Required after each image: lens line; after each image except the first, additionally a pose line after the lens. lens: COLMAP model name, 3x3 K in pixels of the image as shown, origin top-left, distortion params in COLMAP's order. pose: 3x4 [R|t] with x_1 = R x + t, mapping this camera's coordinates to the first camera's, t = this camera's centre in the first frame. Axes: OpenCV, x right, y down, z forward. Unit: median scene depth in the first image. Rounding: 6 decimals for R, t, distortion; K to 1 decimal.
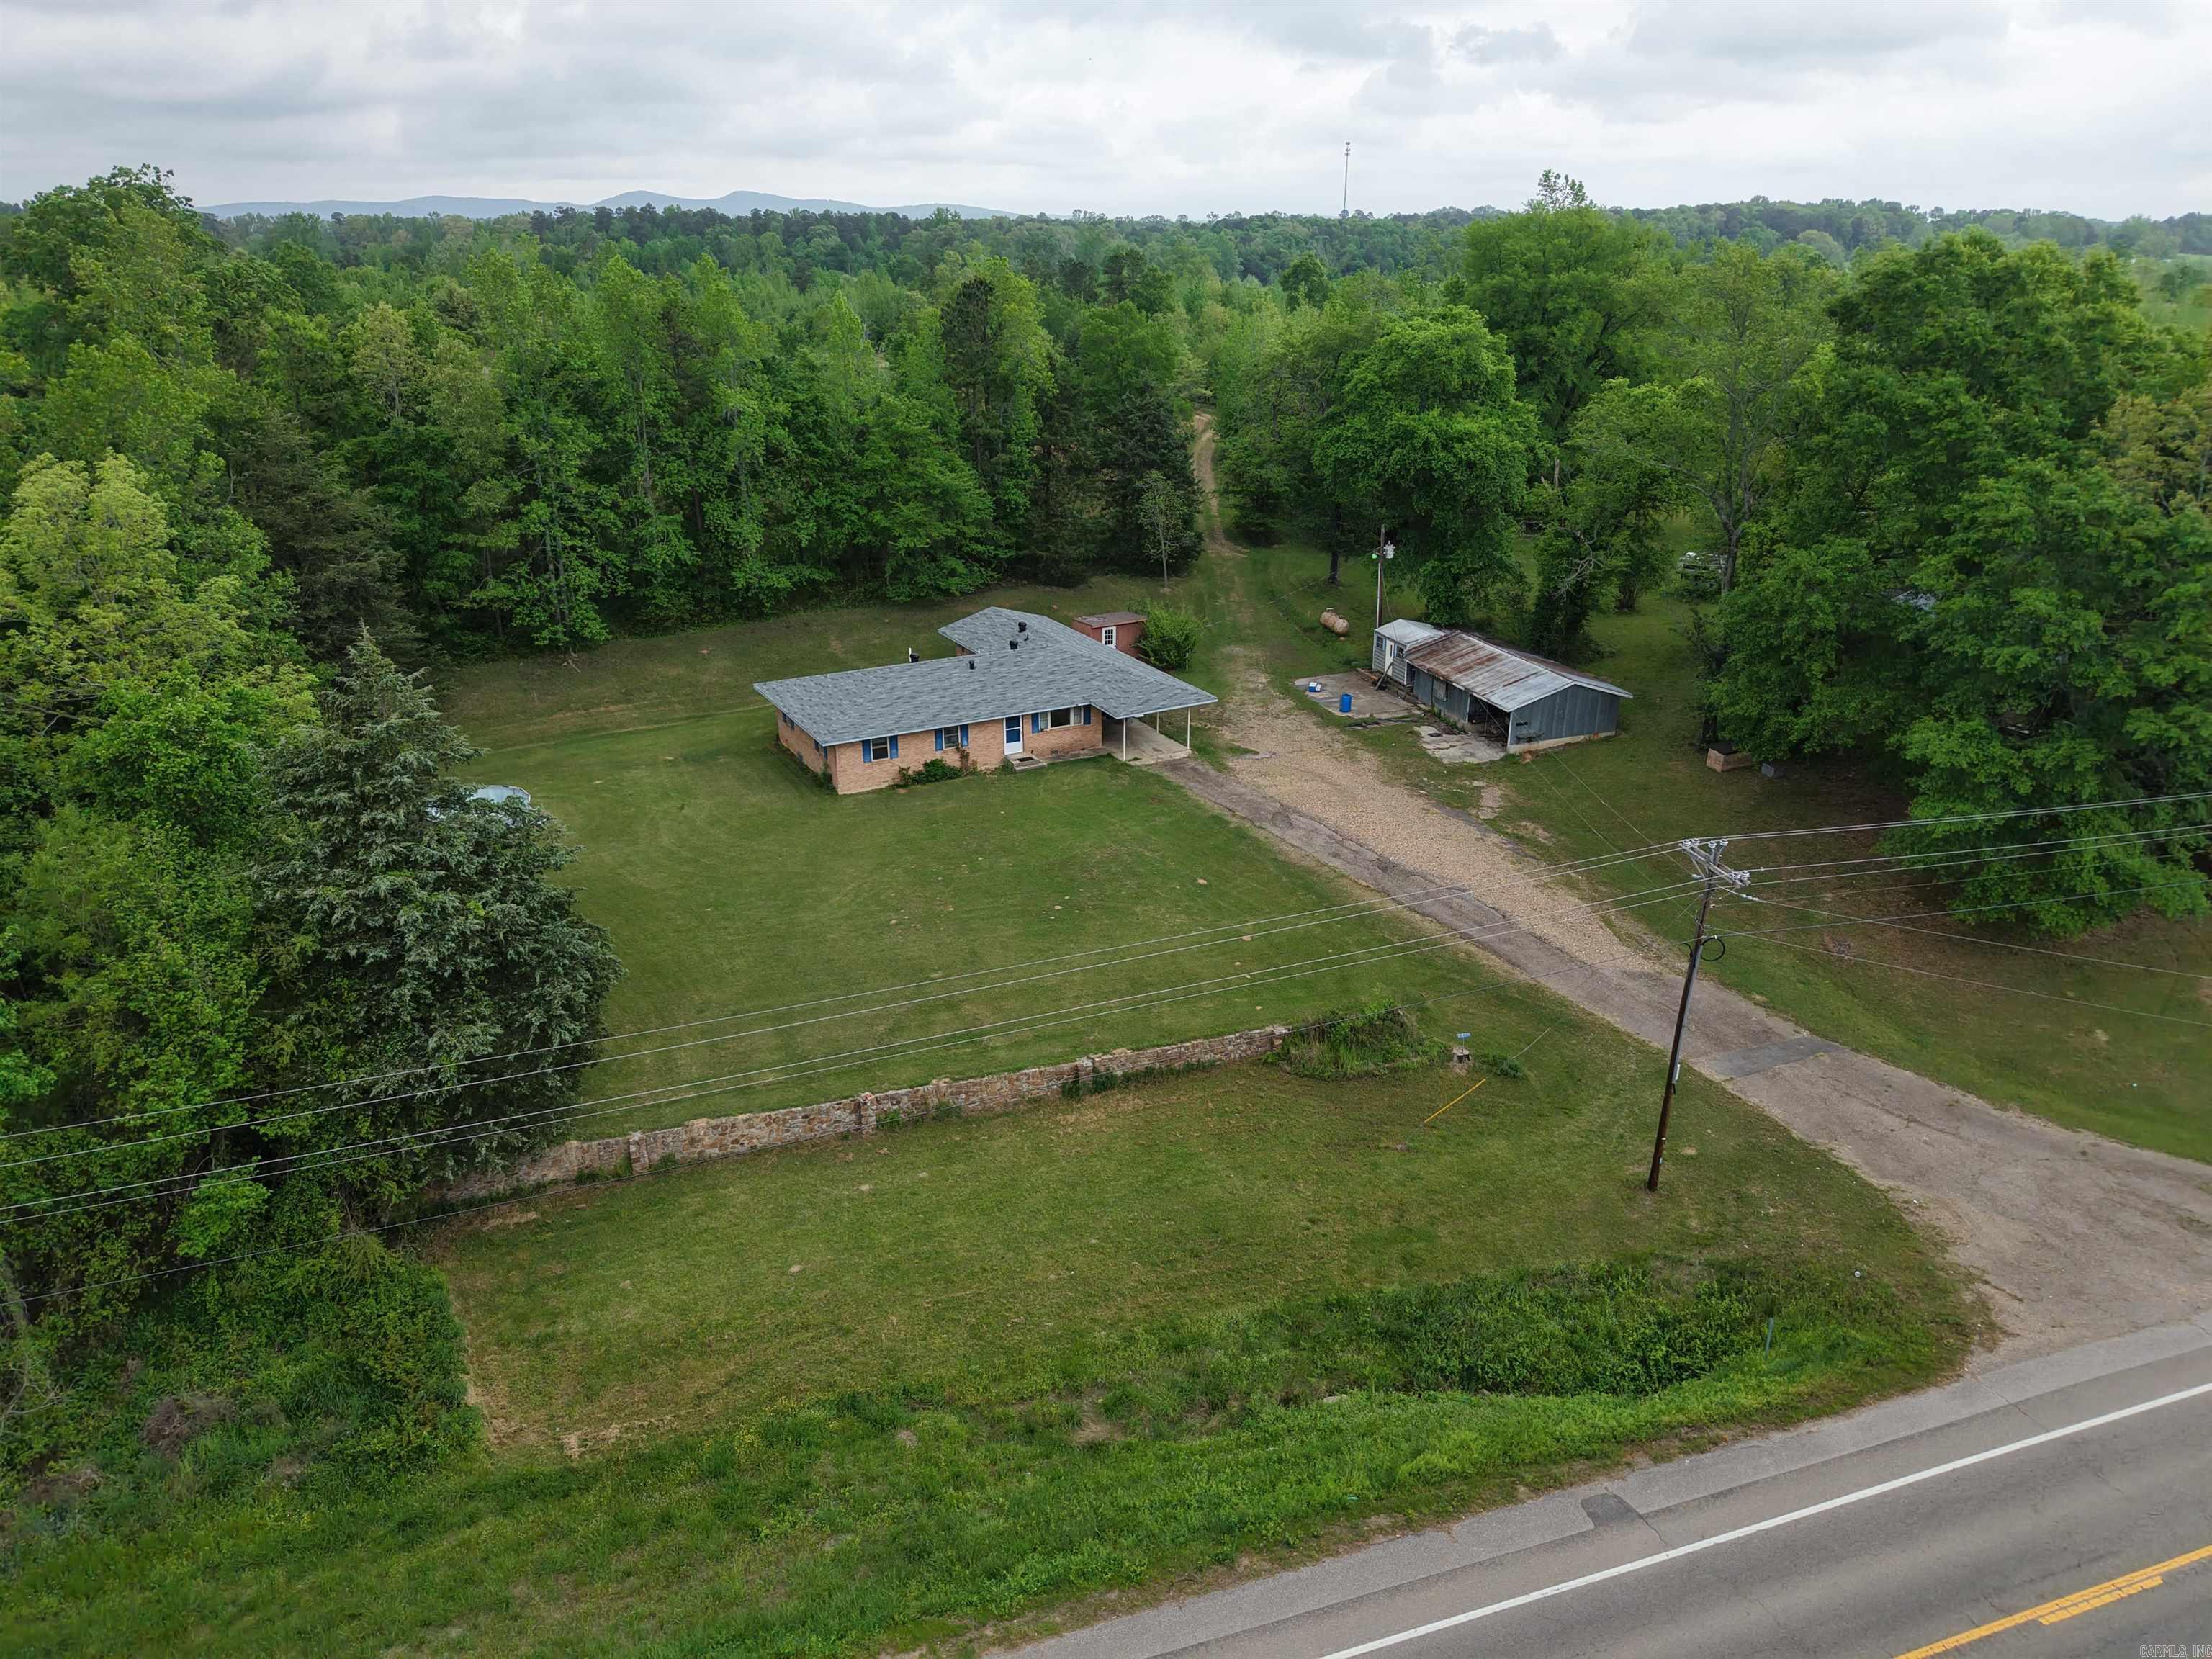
lens RADIAL K [[1497.3, 0, 1113.0], [0, 1497.3, 826.1], [0, 0, 1]] dist [0.016968, -0.012541]
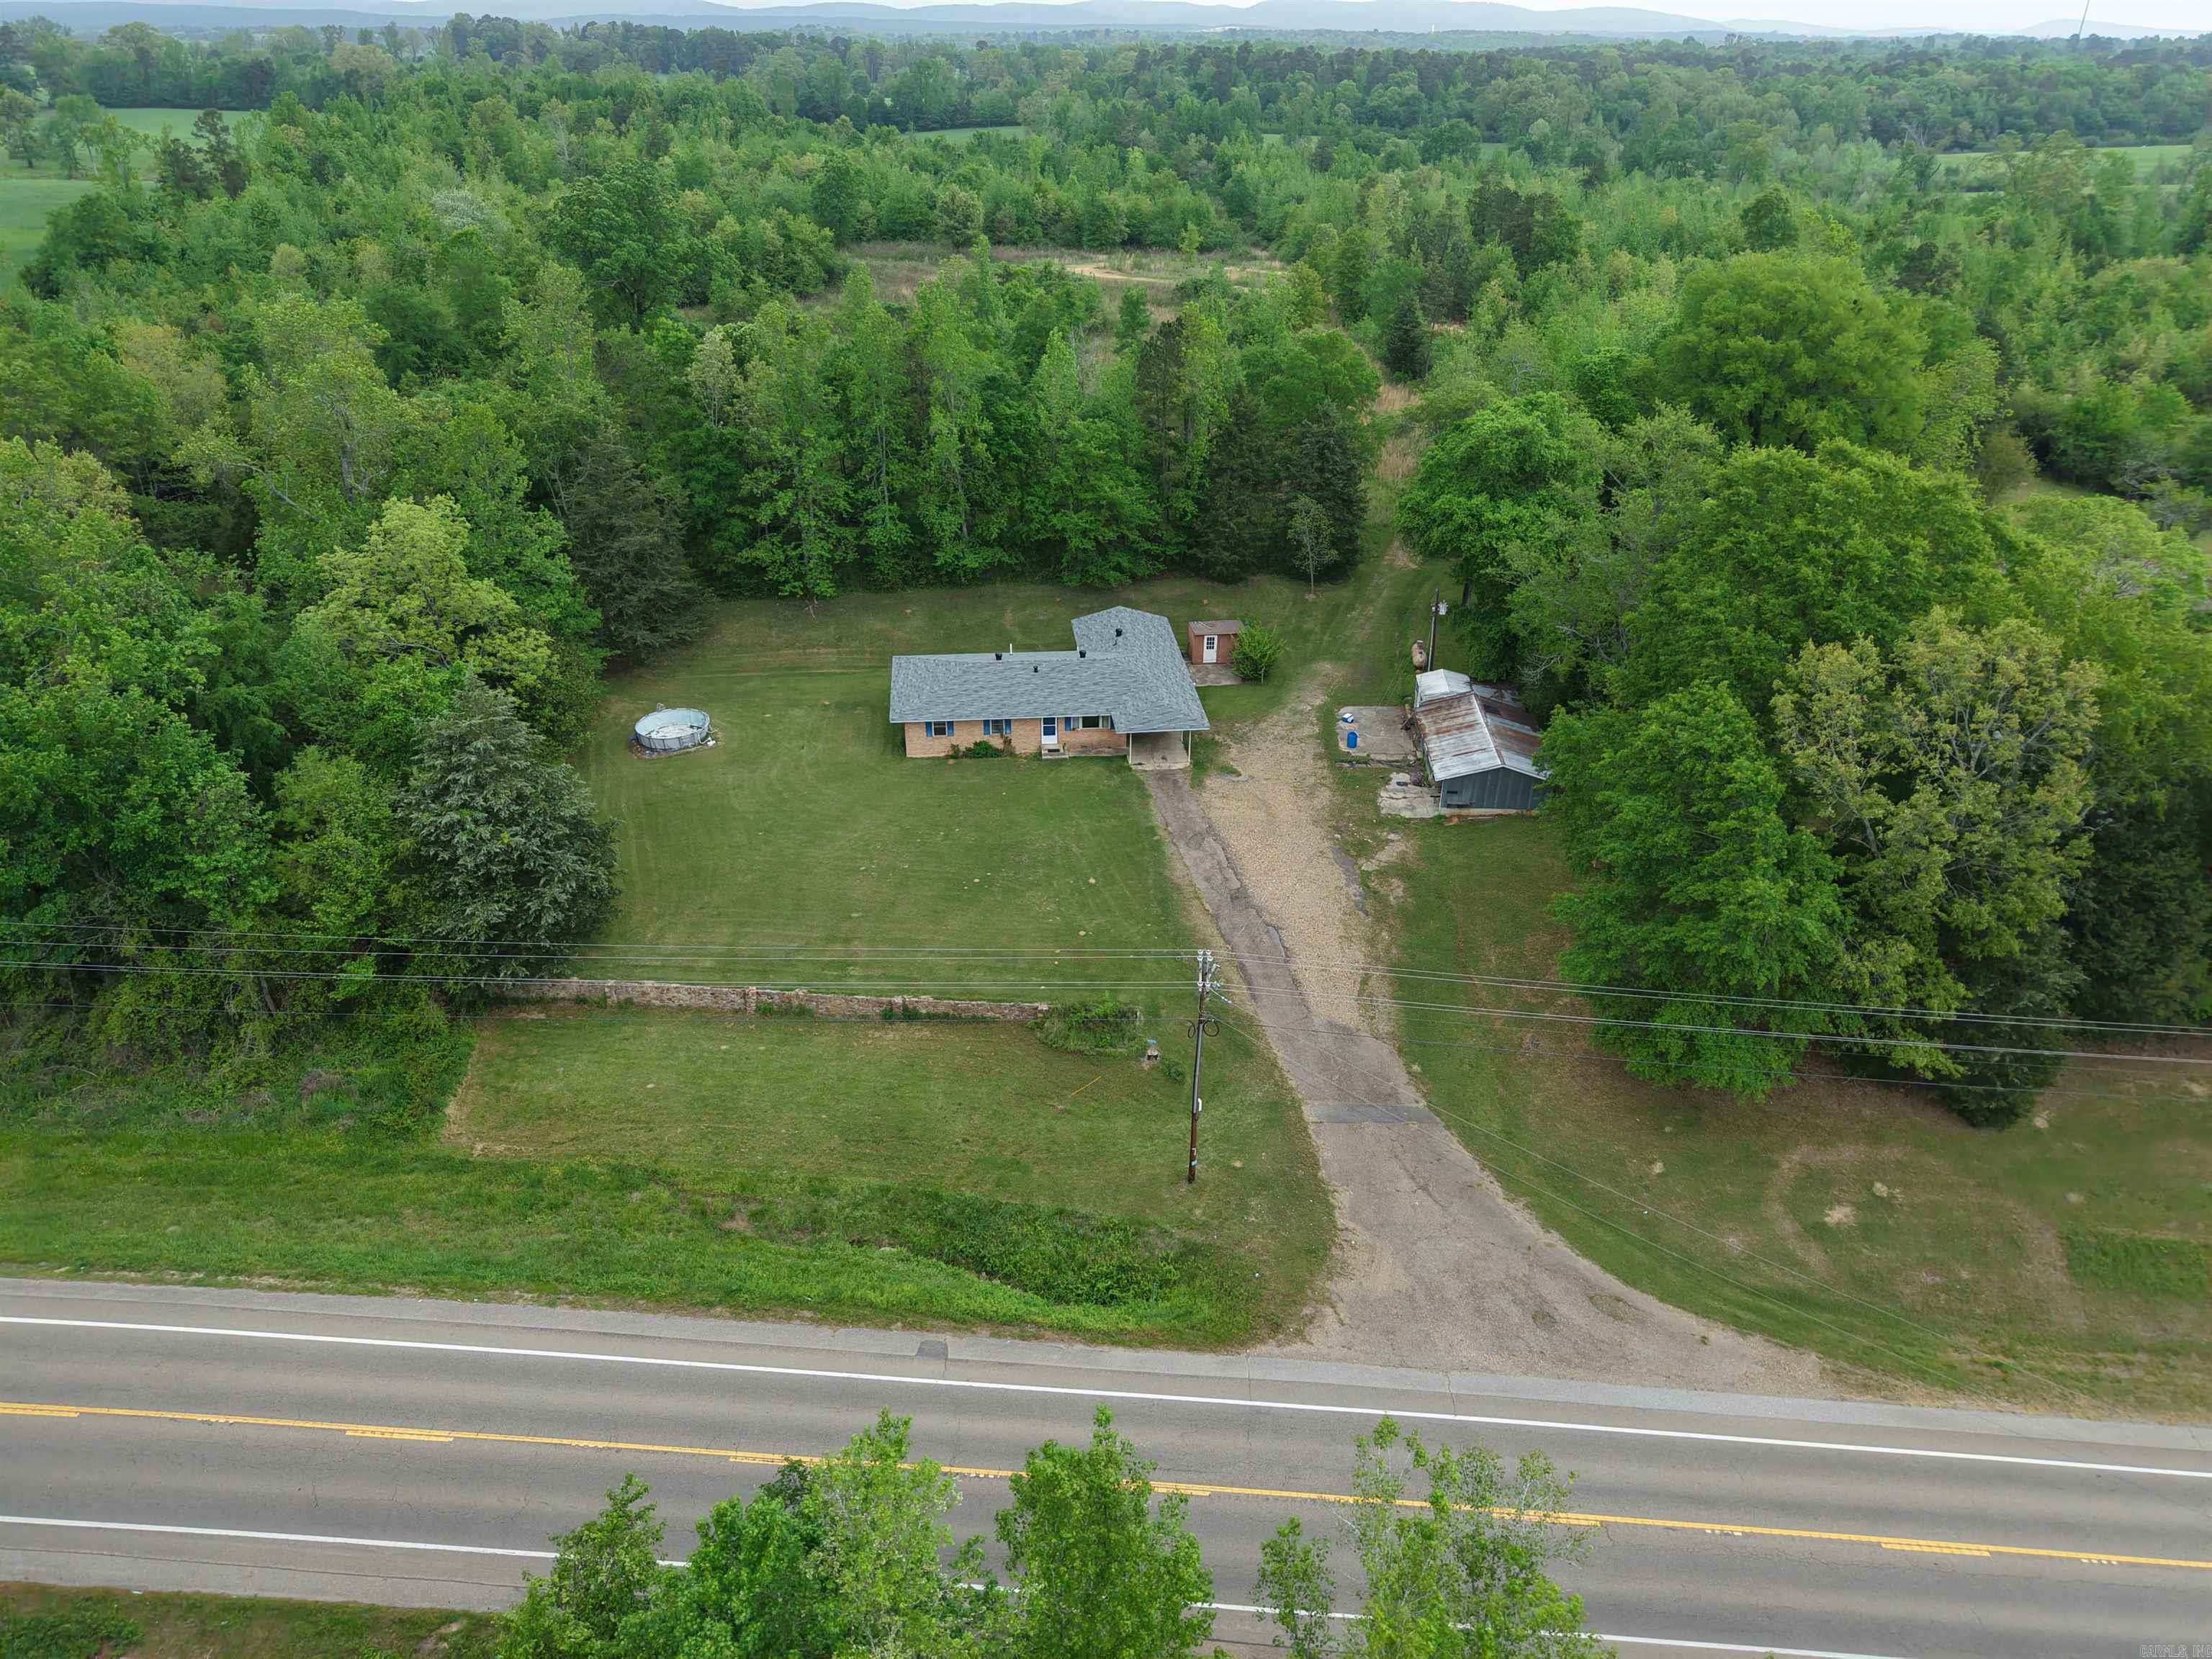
lens RADIAL K [[1497.3, 0, 1102.6], [0, 1497.3, 828.6], [0, 0, 1]] dist [0.016968, -0.012541]
pose [[0.920547, 0.189426, -0.341630, 0.451920], [-0.151038, 0.979138, 0.135926, -0.167457], [0.360251, -0.073528, 0.929953, -0.196885]]
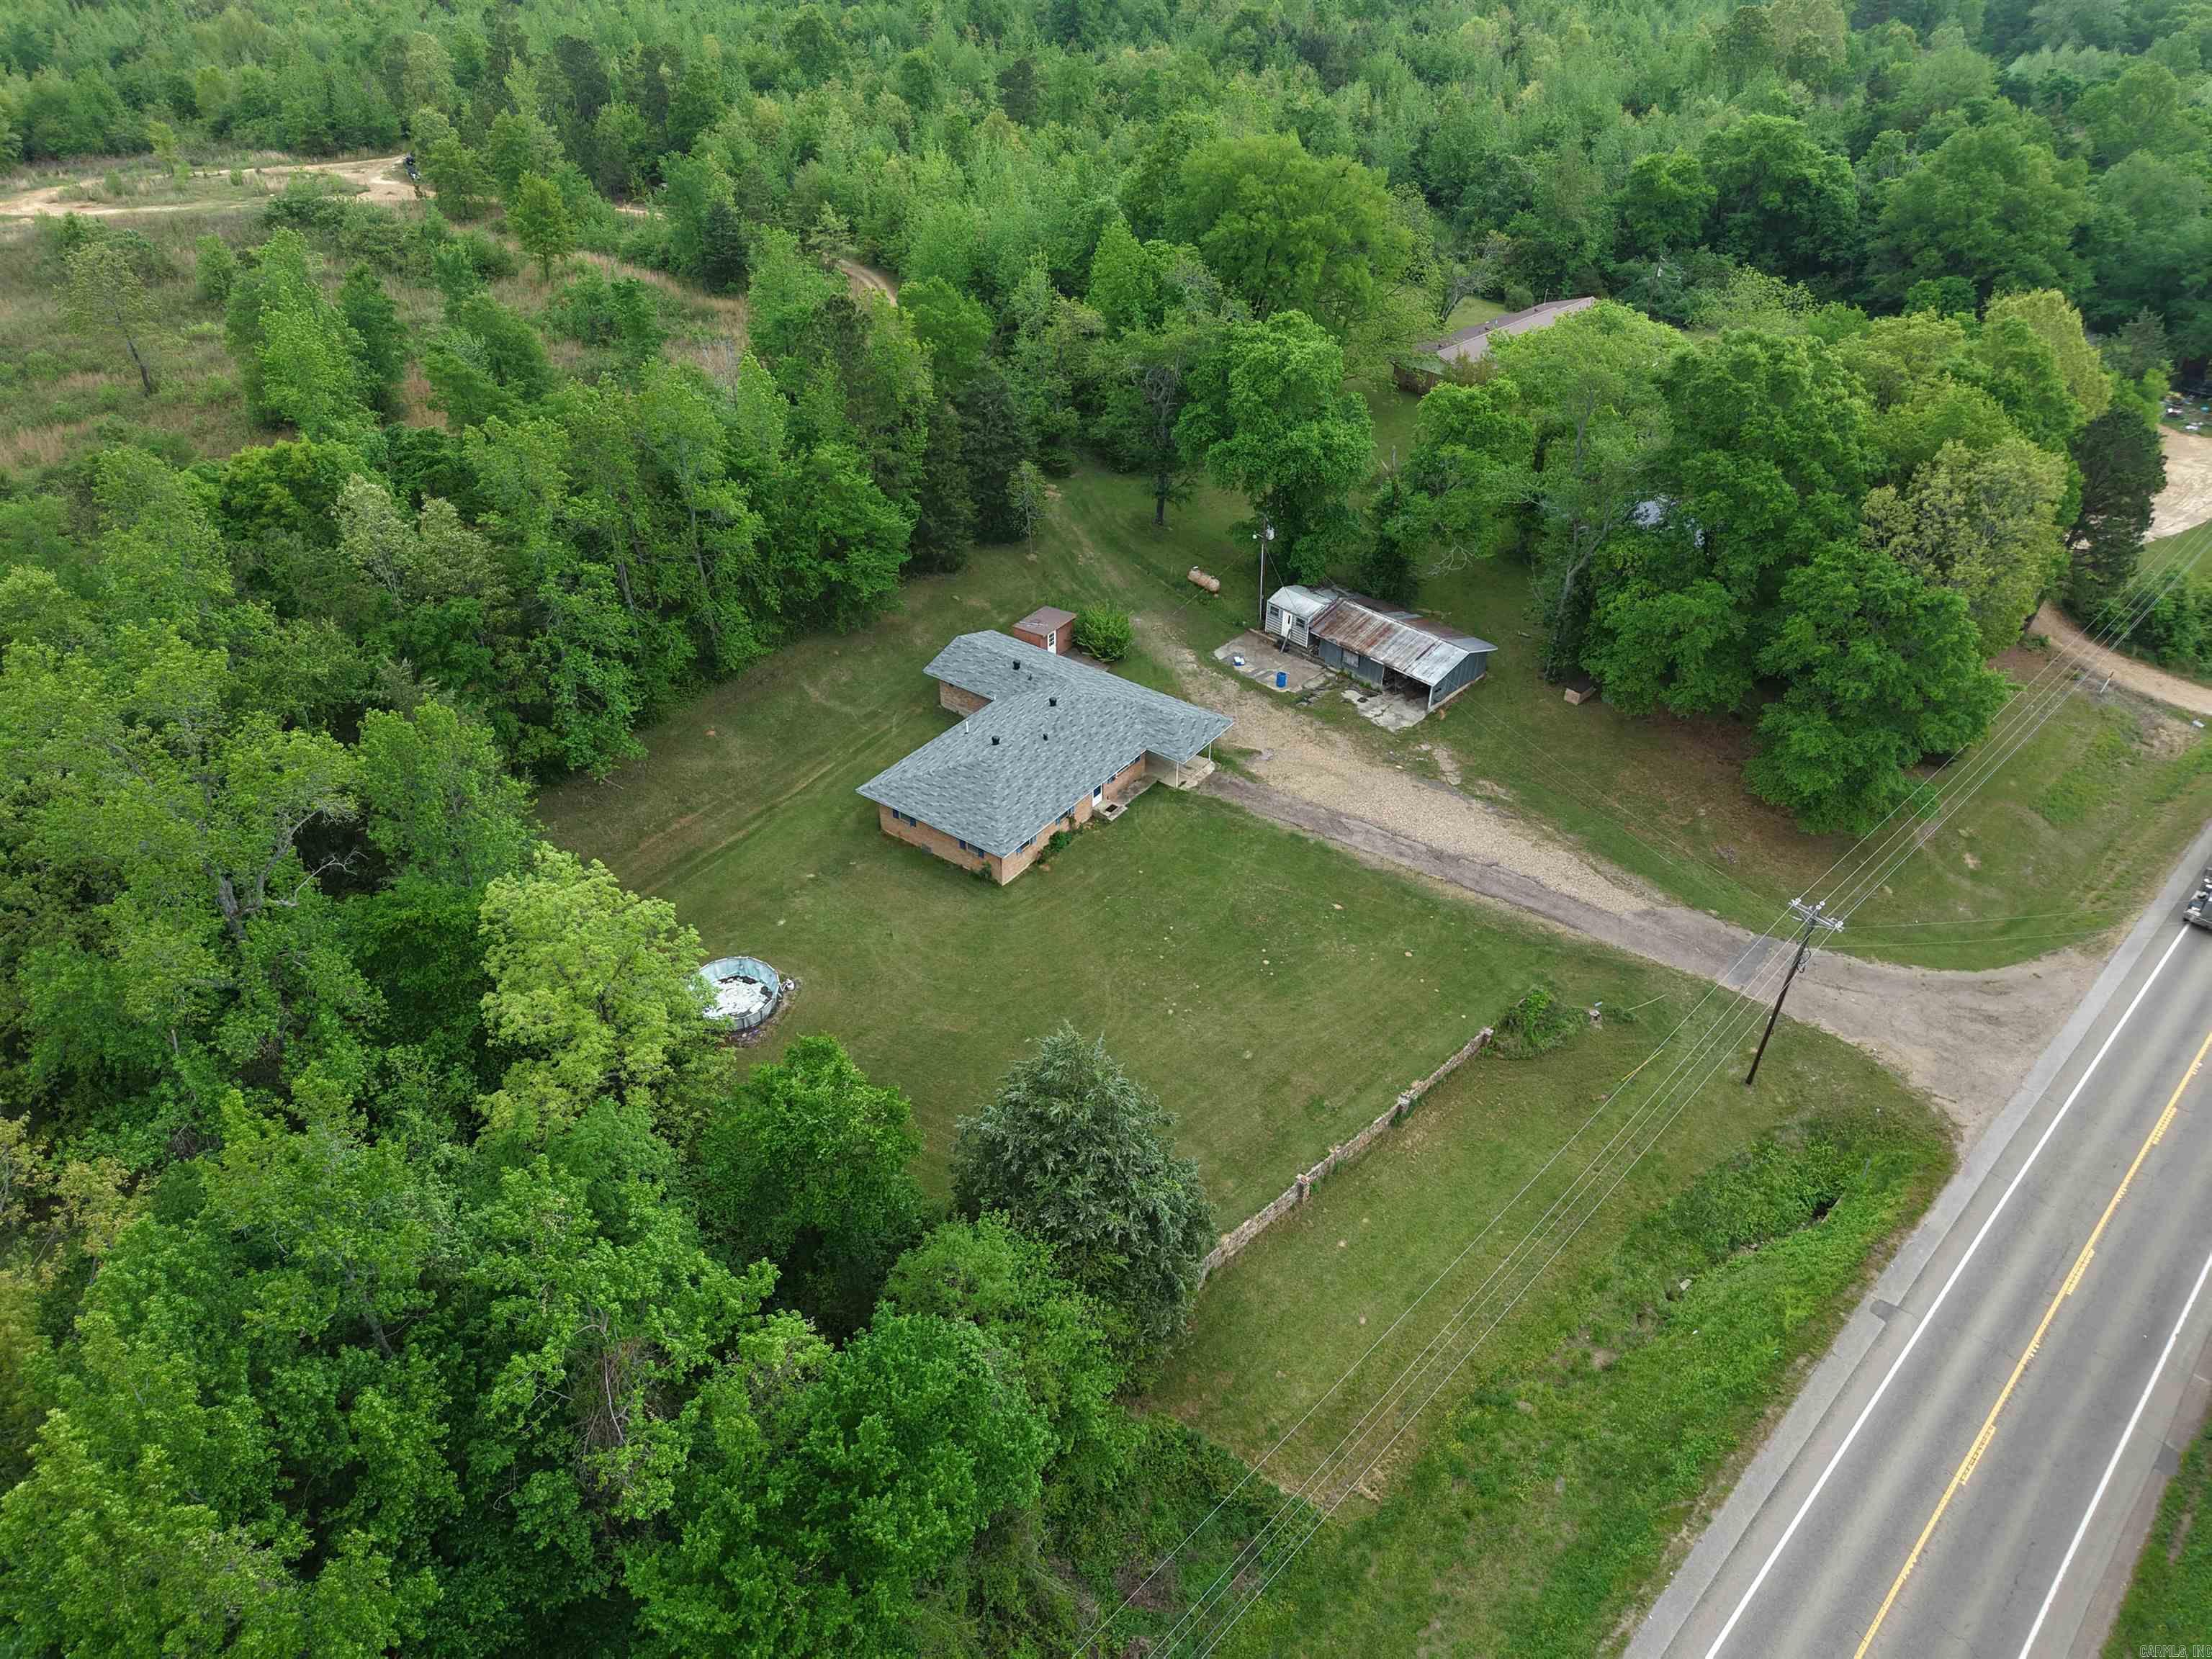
lens RADIAL K [[1497.3, 0, 1117.9], [0, 1497.3, 819.3], [0, 0, 1]] dist [0.016968, -0.012541]
pose [[0.900740, -0.238813, 0.362817, -0.517241], [0.145284, 0.952827, 0.266482, -0.374168], [-0.409341, -0.187319, 0.892945, -0.089982]]
